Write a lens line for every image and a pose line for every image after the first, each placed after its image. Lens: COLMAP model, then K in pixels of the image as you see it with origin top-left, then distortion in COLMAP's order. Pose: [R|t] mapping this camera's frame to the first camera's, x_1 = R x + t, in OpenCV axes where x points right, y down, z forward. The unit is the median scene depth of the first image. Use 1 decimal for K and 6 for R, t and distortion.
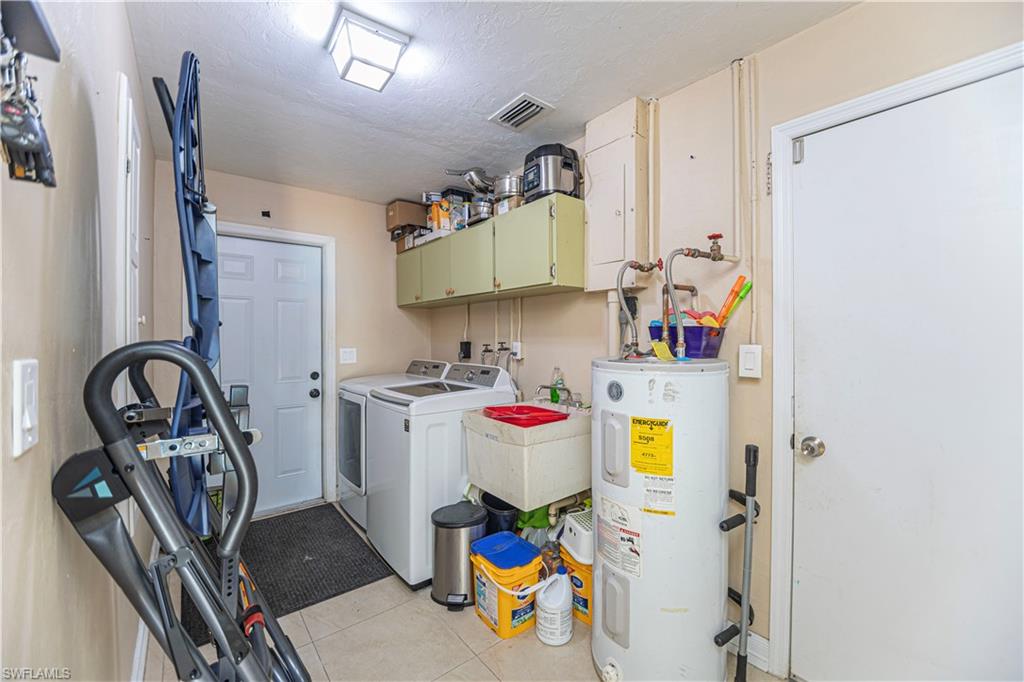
lens RADIAL K [[405.3, 0, 513.7], [0, 405.3, 340.8], [0, 0, 1]] dist [0.002092, -0.000099]
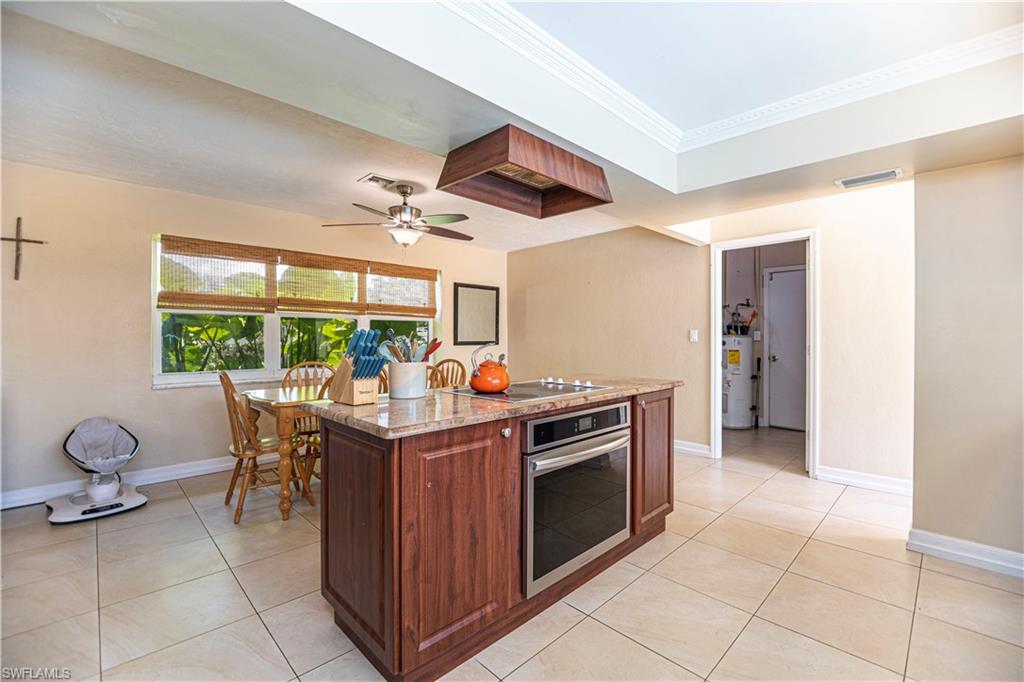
lens RADIAL K [[434.5, 0, 512.5], [0, 434.5, 340.1], [0, 0, 1]] dist [0.001982, 0.000060]
pose [[0.996434, 0.000306, 0.084374, -1.829722], [-0.000842, 0.999980, 0.006309, 0.067191], [-0.084370, -0.006357, 0.996414, -2.542004]]
